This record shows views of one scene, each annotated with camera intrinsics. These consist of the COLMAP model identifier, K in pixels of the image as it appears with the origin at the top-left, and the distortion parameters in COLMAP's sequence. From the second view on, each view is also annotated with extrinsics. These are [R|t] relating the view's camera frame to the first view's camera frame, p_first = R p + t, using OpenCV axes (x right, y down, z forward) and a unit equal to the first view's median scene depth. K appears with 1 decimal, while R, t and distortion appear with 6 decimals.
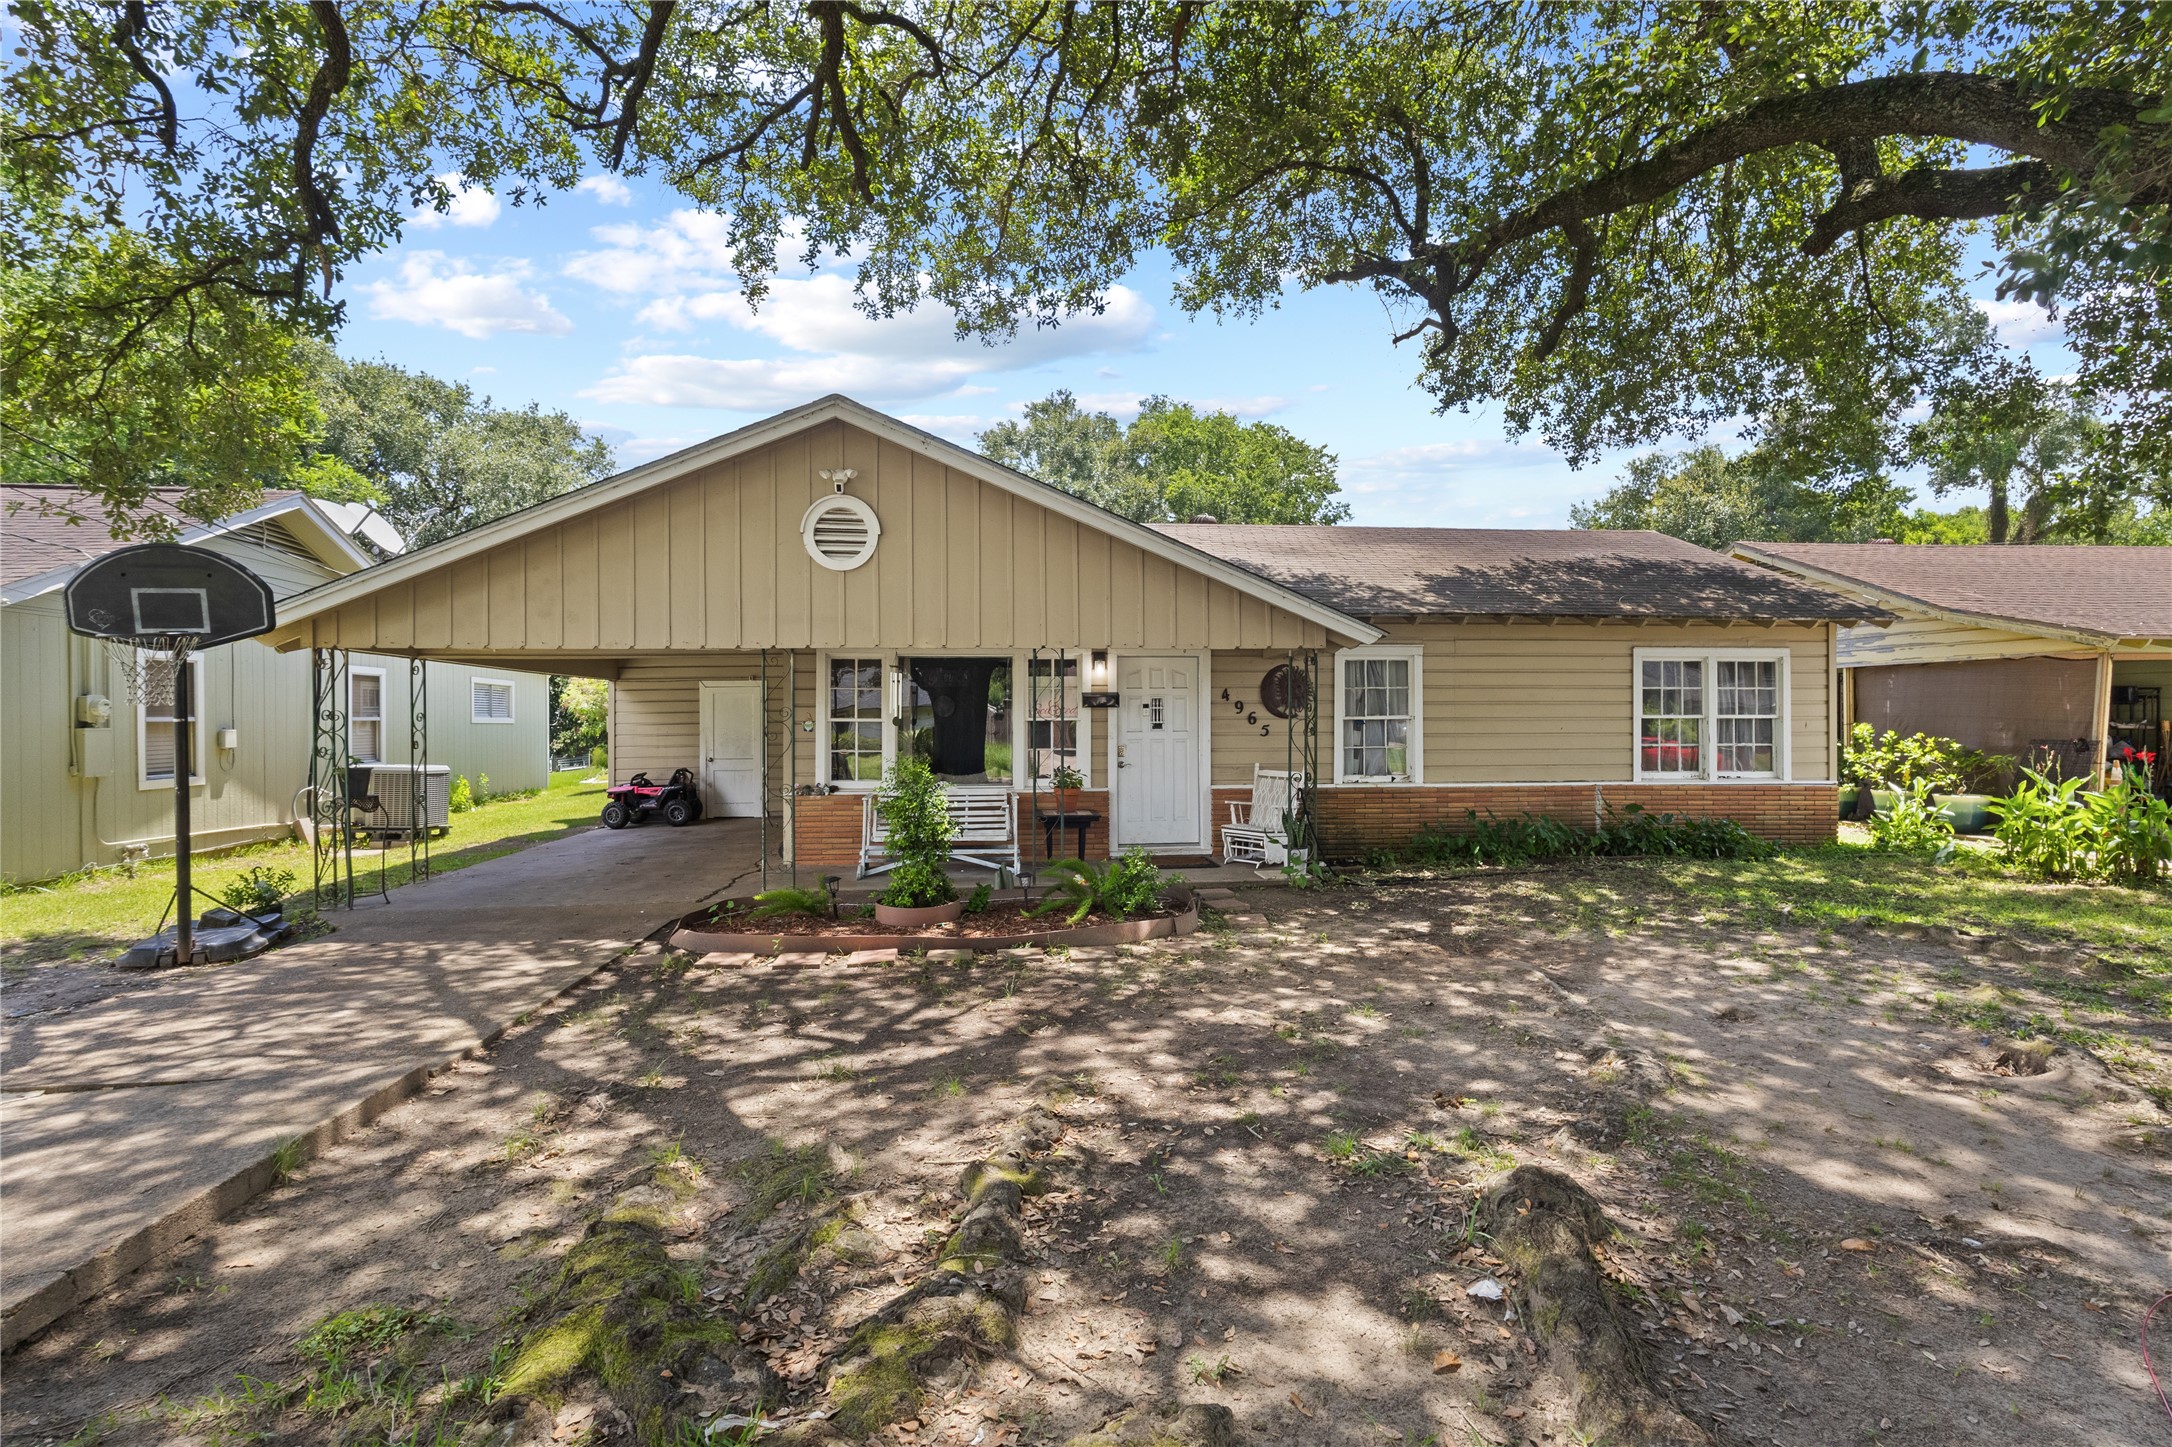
lens RADIAL K [[993.2, 0, 1068.5], [0, 993.2, 723.0], [0, 0, 1]] dist [0.006200, 0.000593]
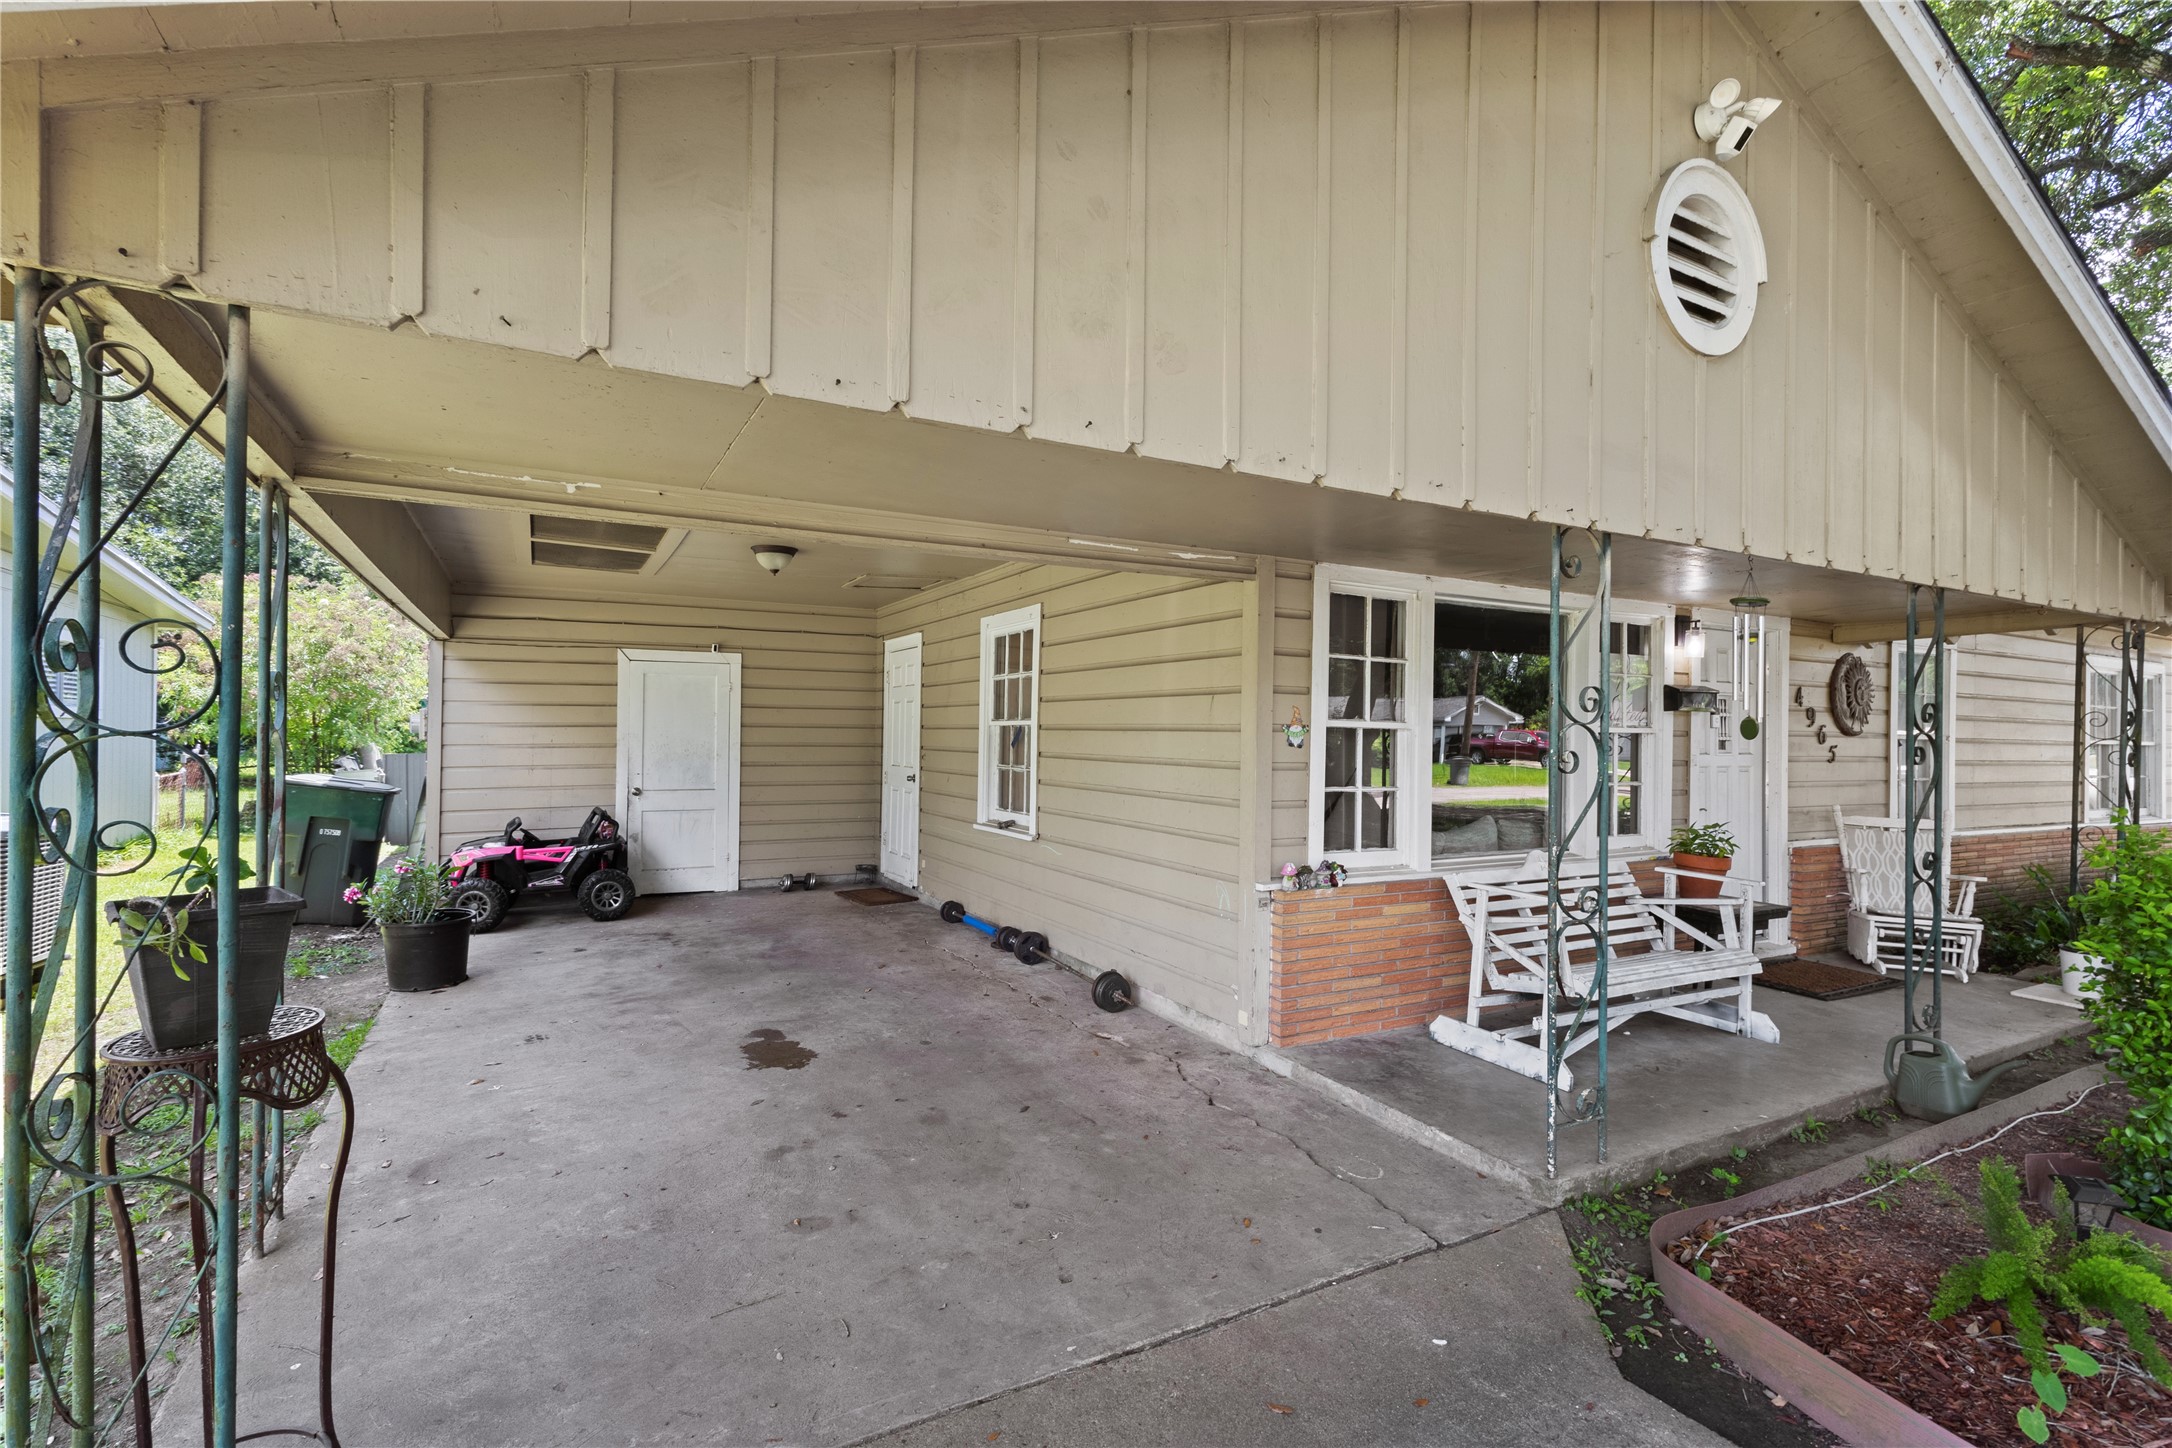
lens RADIAL K [[993.2, 0, 1096.2], [0, 993.2, 728.1], [0, 0, 1]] dist [0.006200, 0.000593]
pose [[0.926742, 0.019431, 0.375197, -0.503086], [-0.016048, 0.999798, -0.012141, 0.006341], [-0.375357, 0.005230, 0.926866, 0.591581]]
